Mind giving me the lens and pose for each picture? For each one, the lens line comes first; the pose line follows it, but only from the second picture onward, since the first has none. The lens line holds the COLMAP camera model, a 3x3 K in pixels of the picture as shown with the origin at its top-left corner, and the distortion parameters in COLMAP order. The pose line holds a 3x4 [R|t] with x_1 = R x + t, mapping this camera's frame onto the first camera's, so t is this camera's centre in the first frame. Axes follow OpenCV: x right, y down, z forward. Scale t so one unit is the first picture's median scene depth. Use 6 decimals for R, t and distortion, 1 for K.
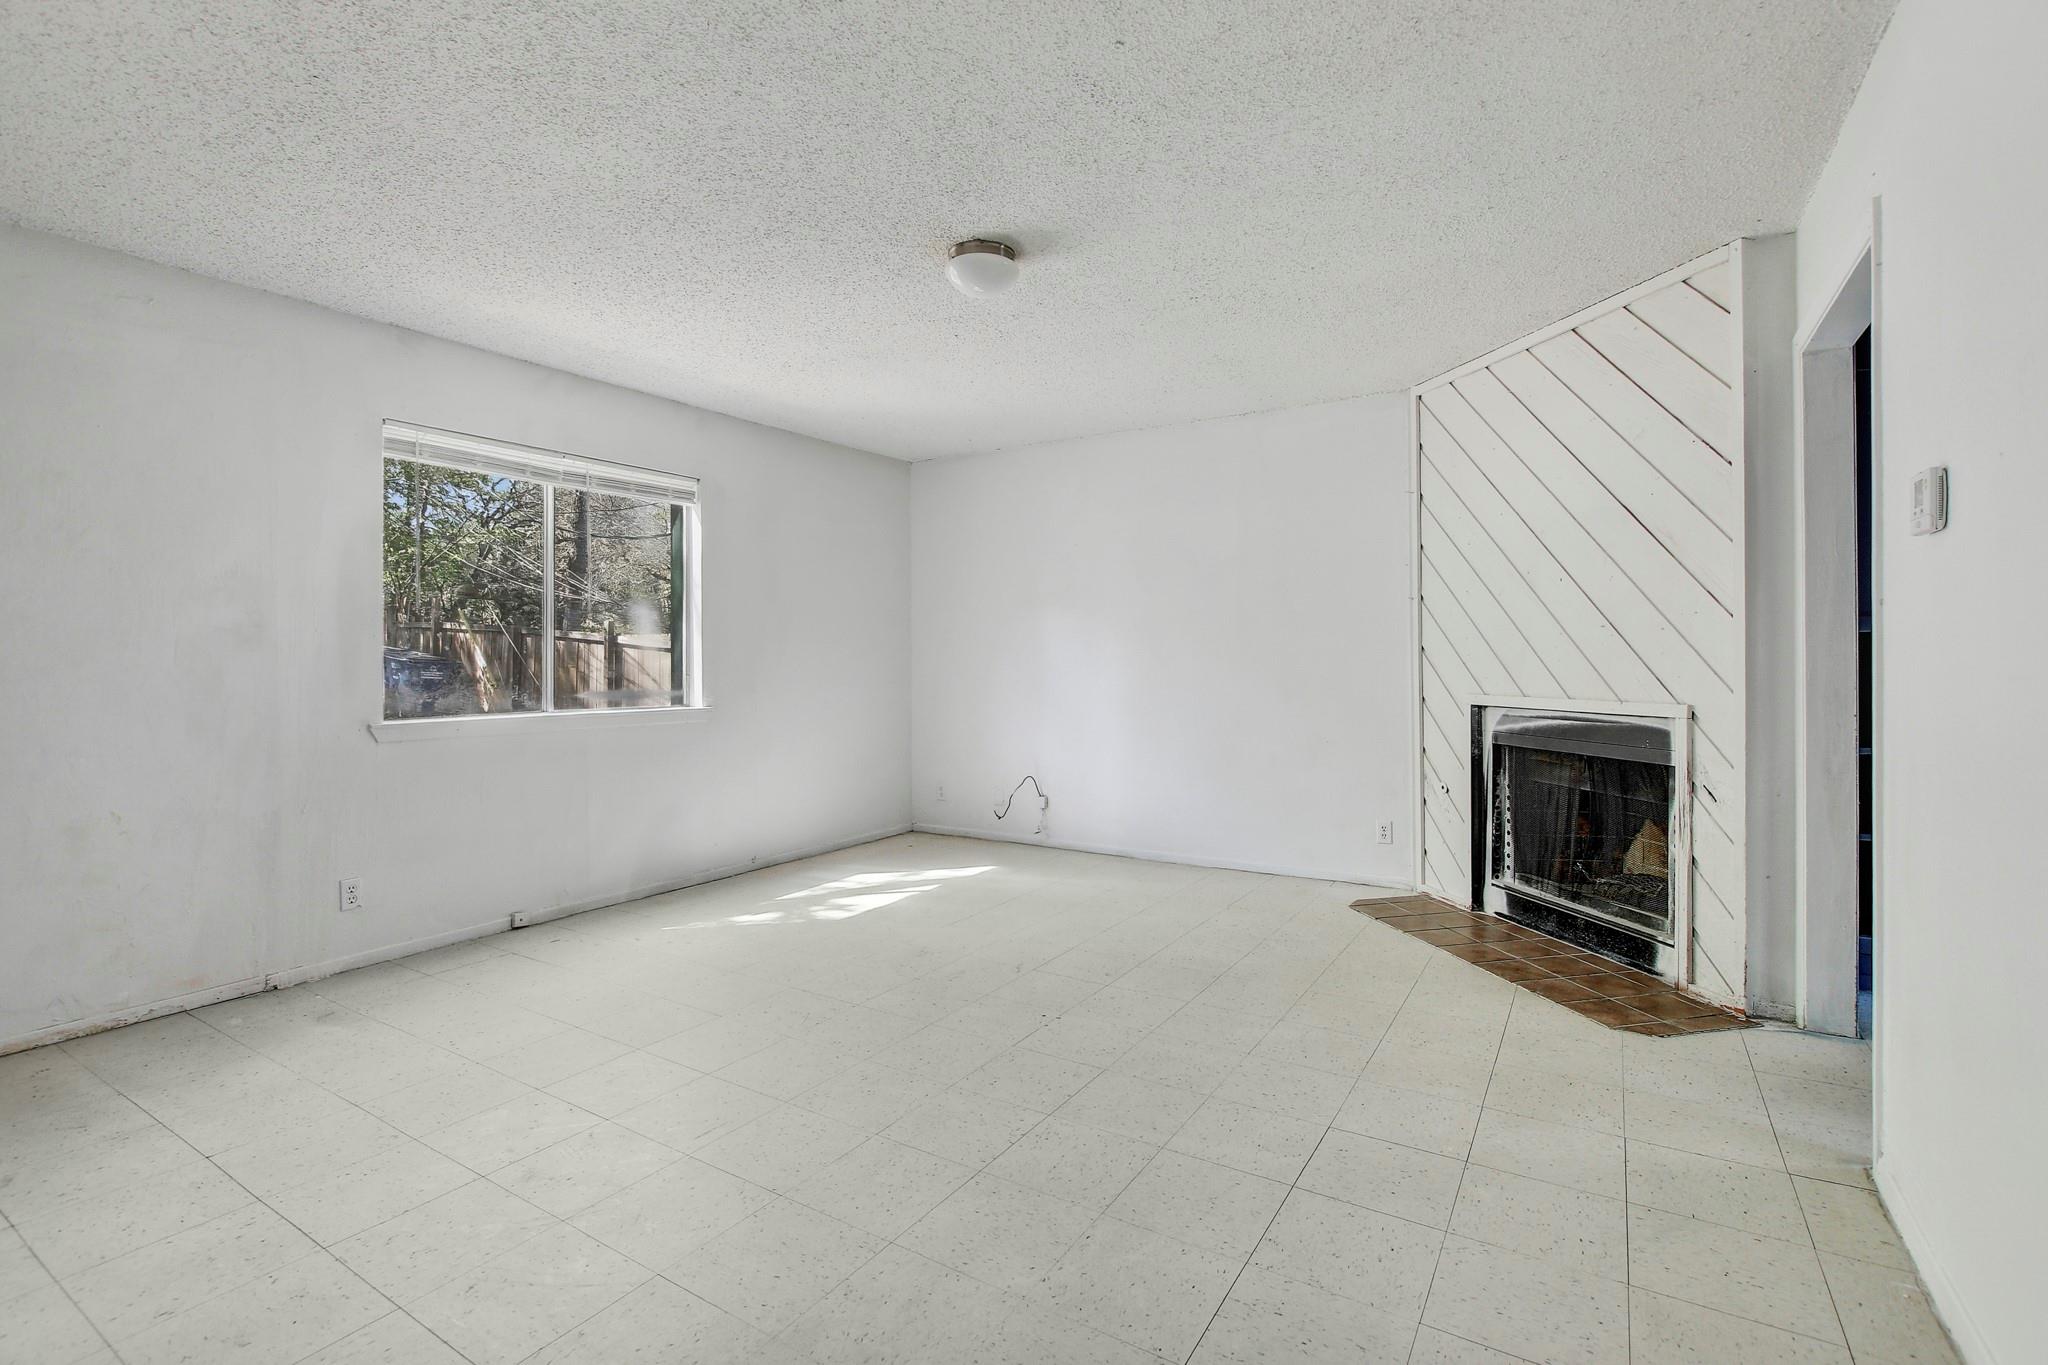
lens RADIAL K [[934.8, 0, 998.8], [0, 934.8, 662.5], [0, 0, 1]] dist [-0.017370, 0.004753]
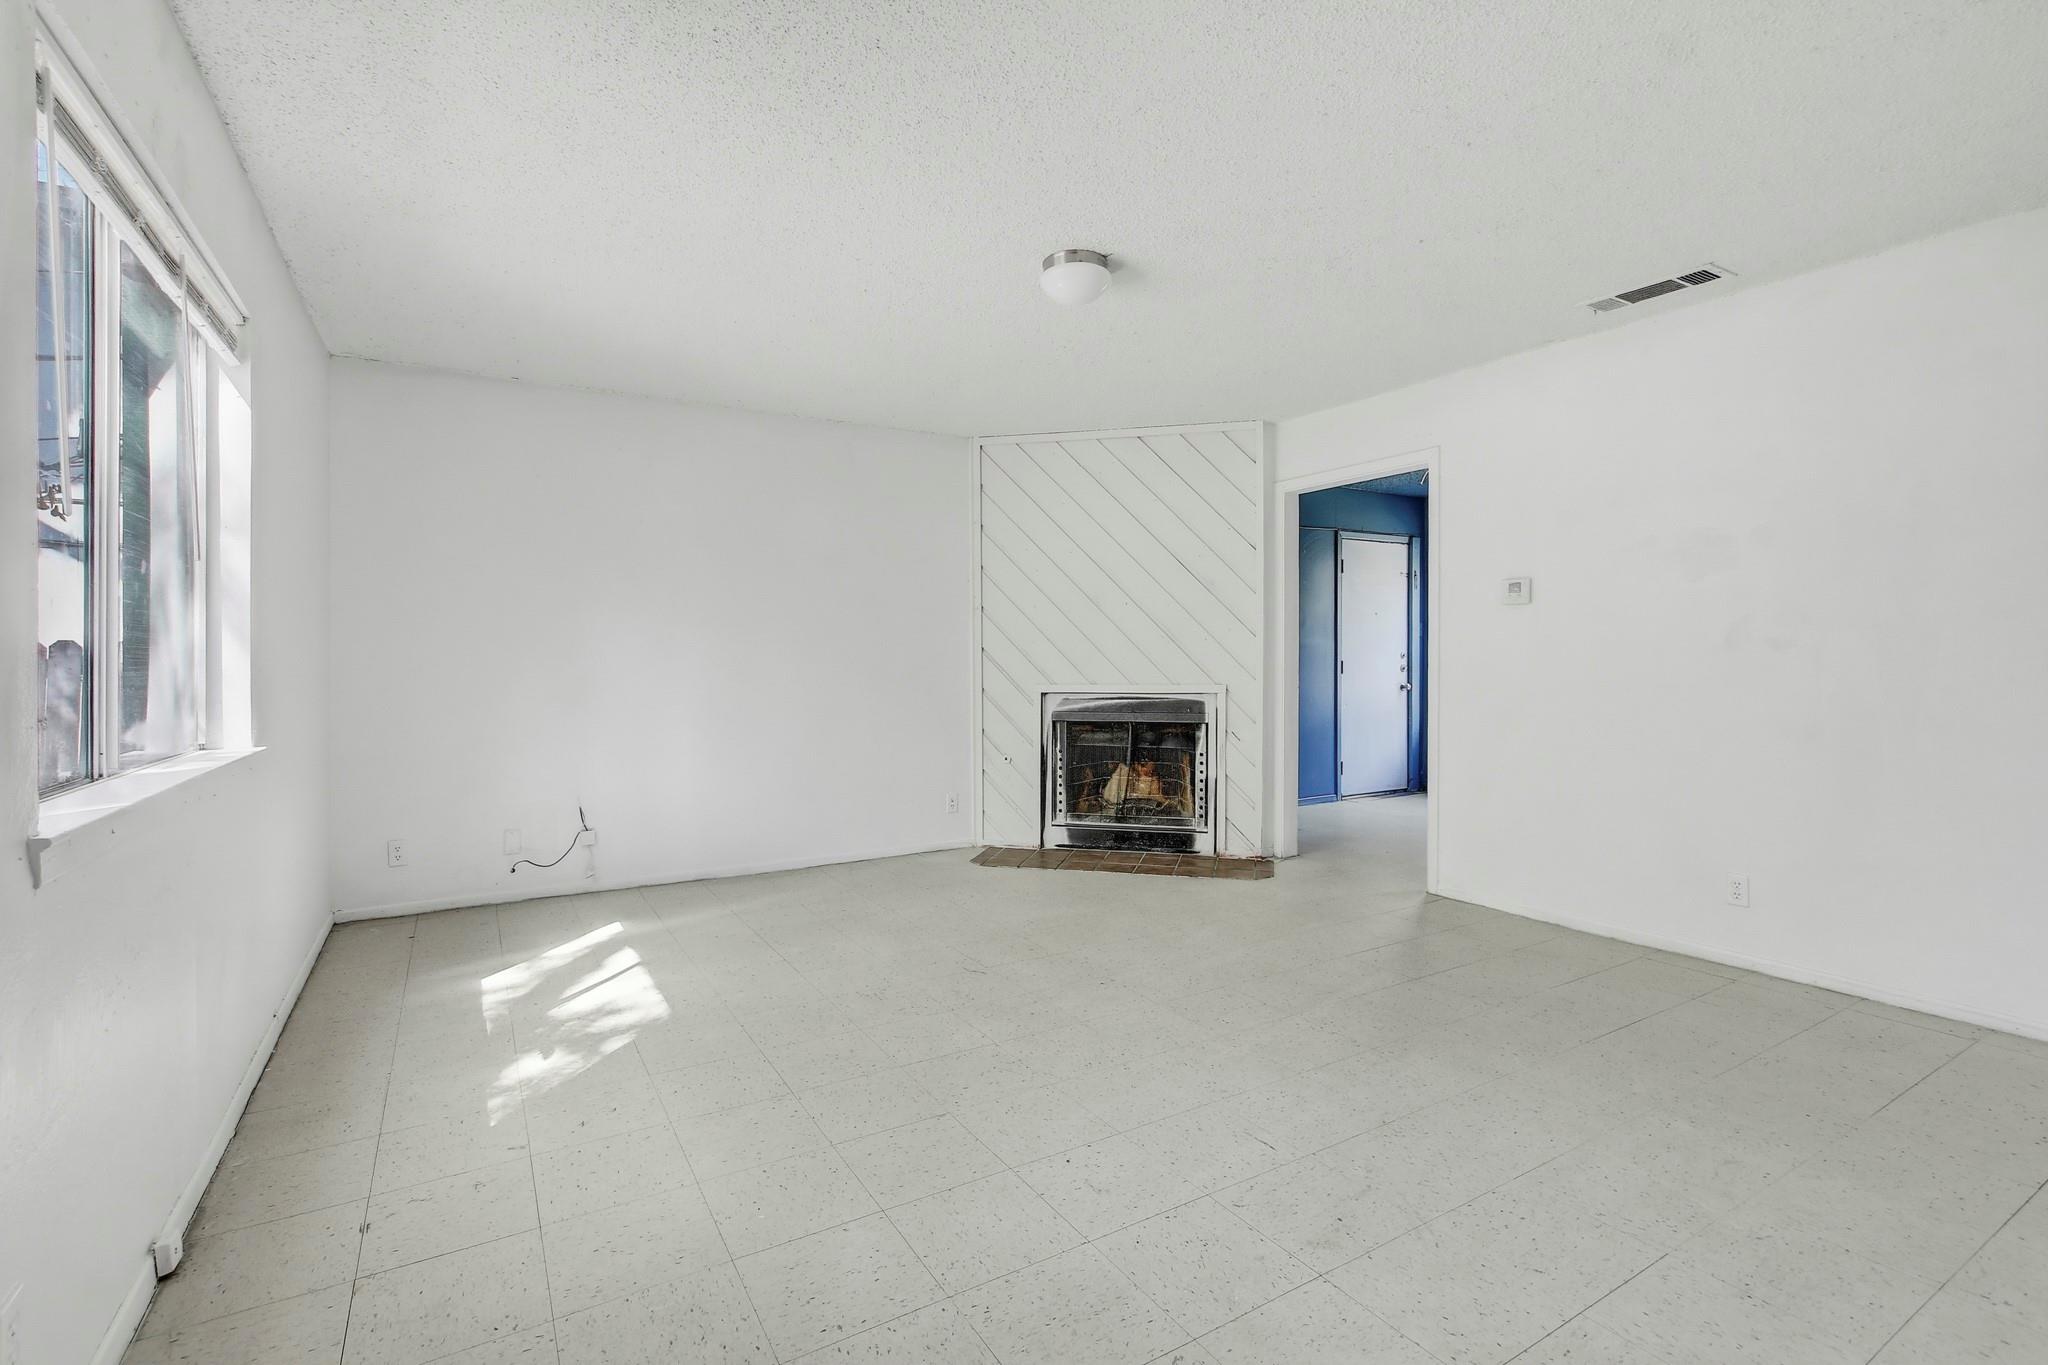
lens RADIAL K [[934.8, 0, 1029.5], [0, 934.8, 660.4], [0, 0, 1]] dist [-0.017370, 0.004753]
pose [[0.421733, 0.006787, 0.906695, -0.731659], [0.004338, 0.999945, -0.009503, 0.013121], [-0.906710, 0.007941, 0.421681, 0.471210]]
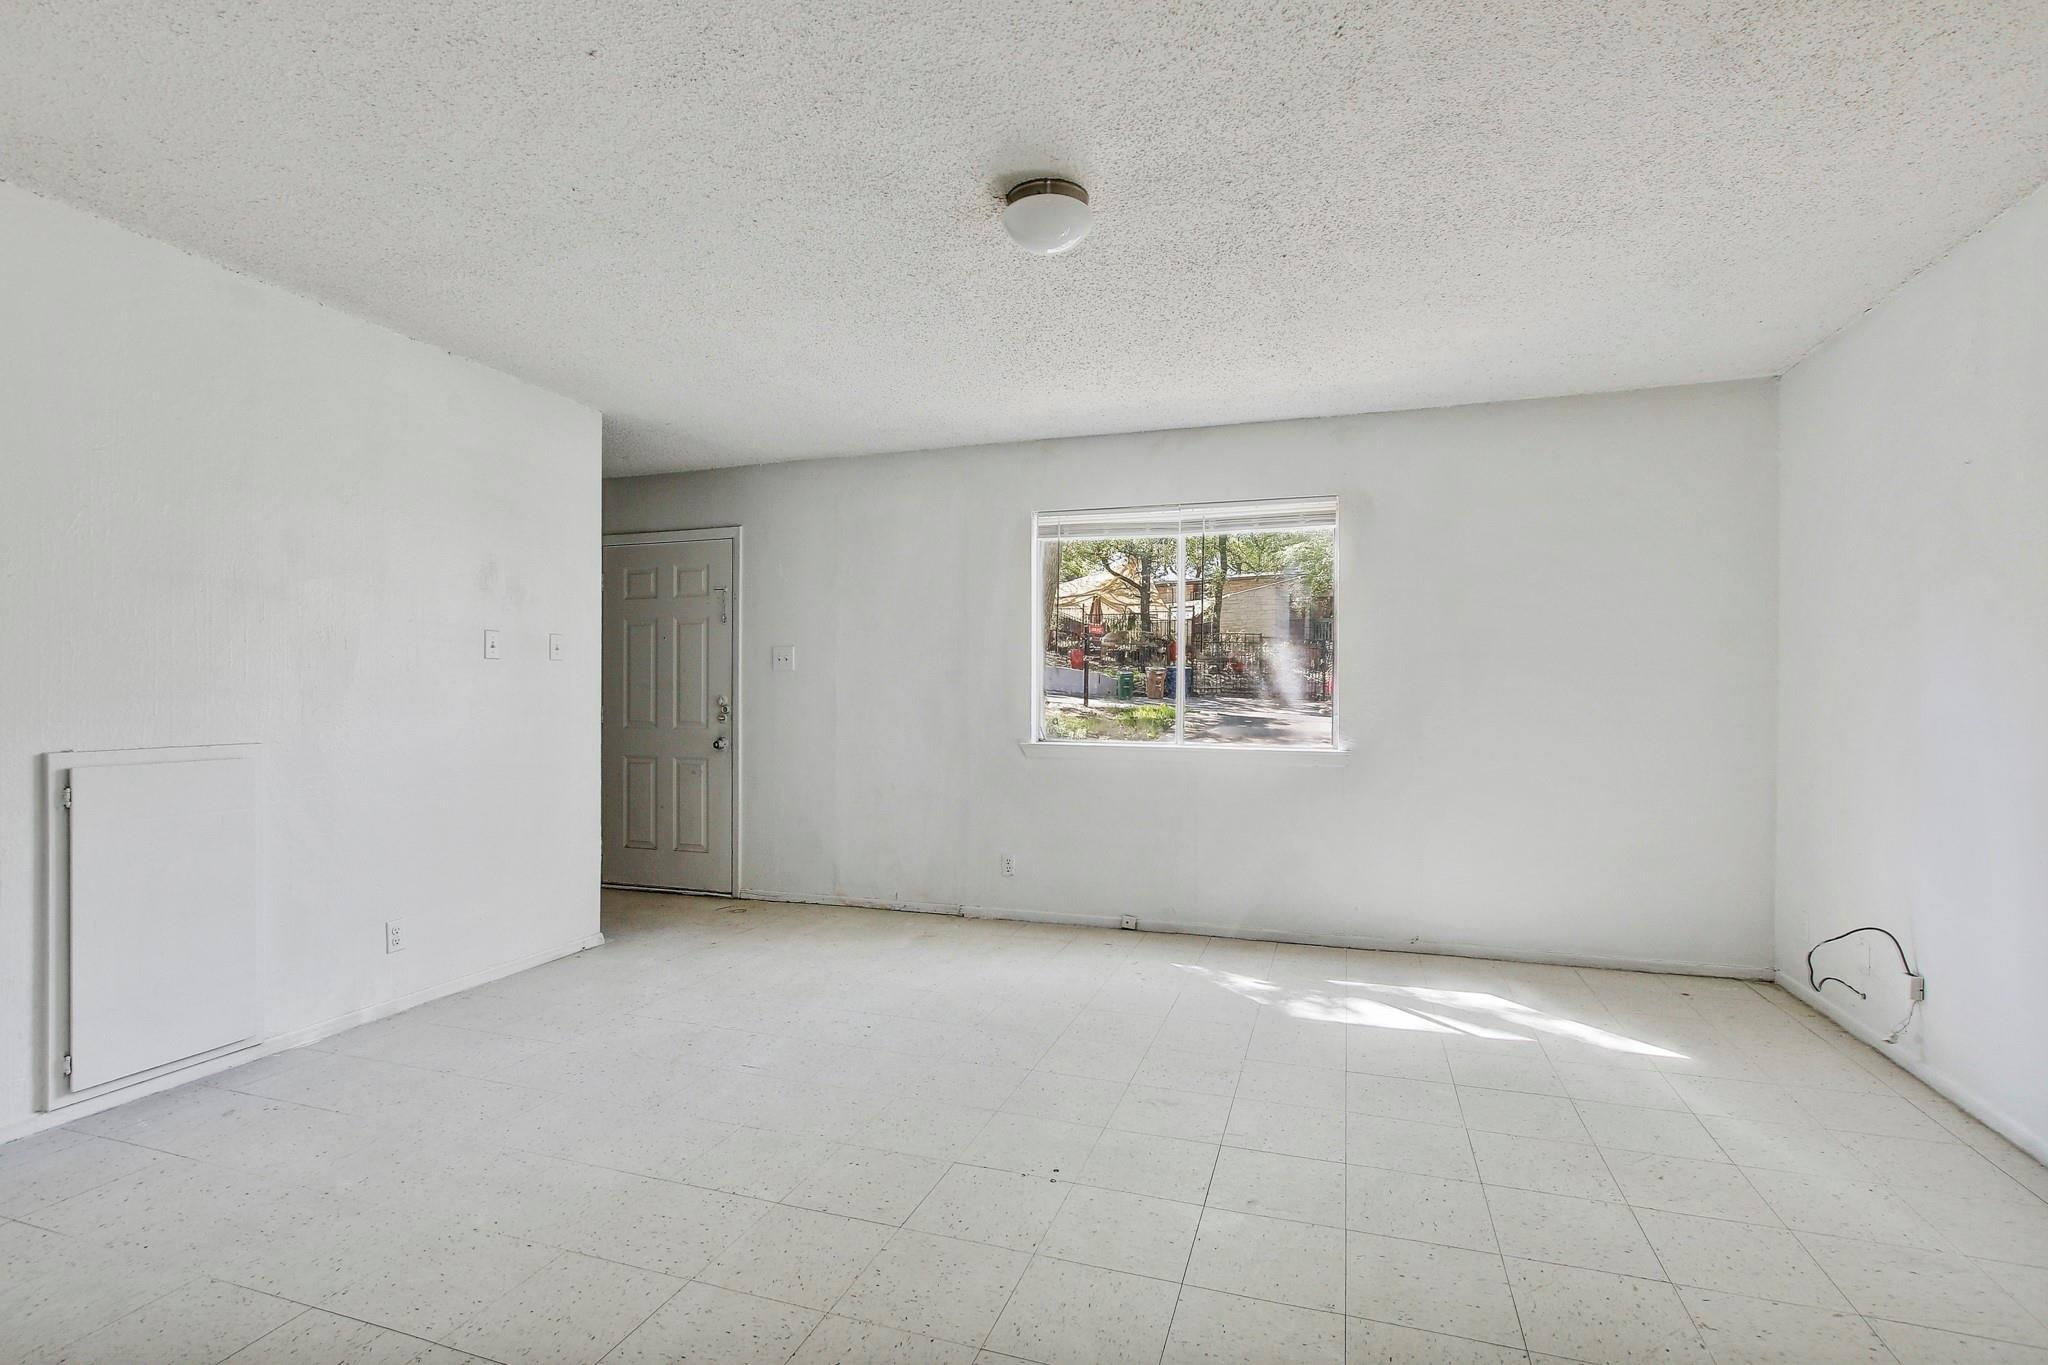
lens RADIAL K [[934.8, 0, 1018.2], [0, 934.8, 686.2], [0, 0, 1]] dist [-0.017370, 0.004753]
pose [[0.251455, -0.008714, -0.967830, 0.580288], [-0.009421, 0.999890, -0.011450, 0.000278], [0.967823, 0.011997, 0.251345, 0.591216]]
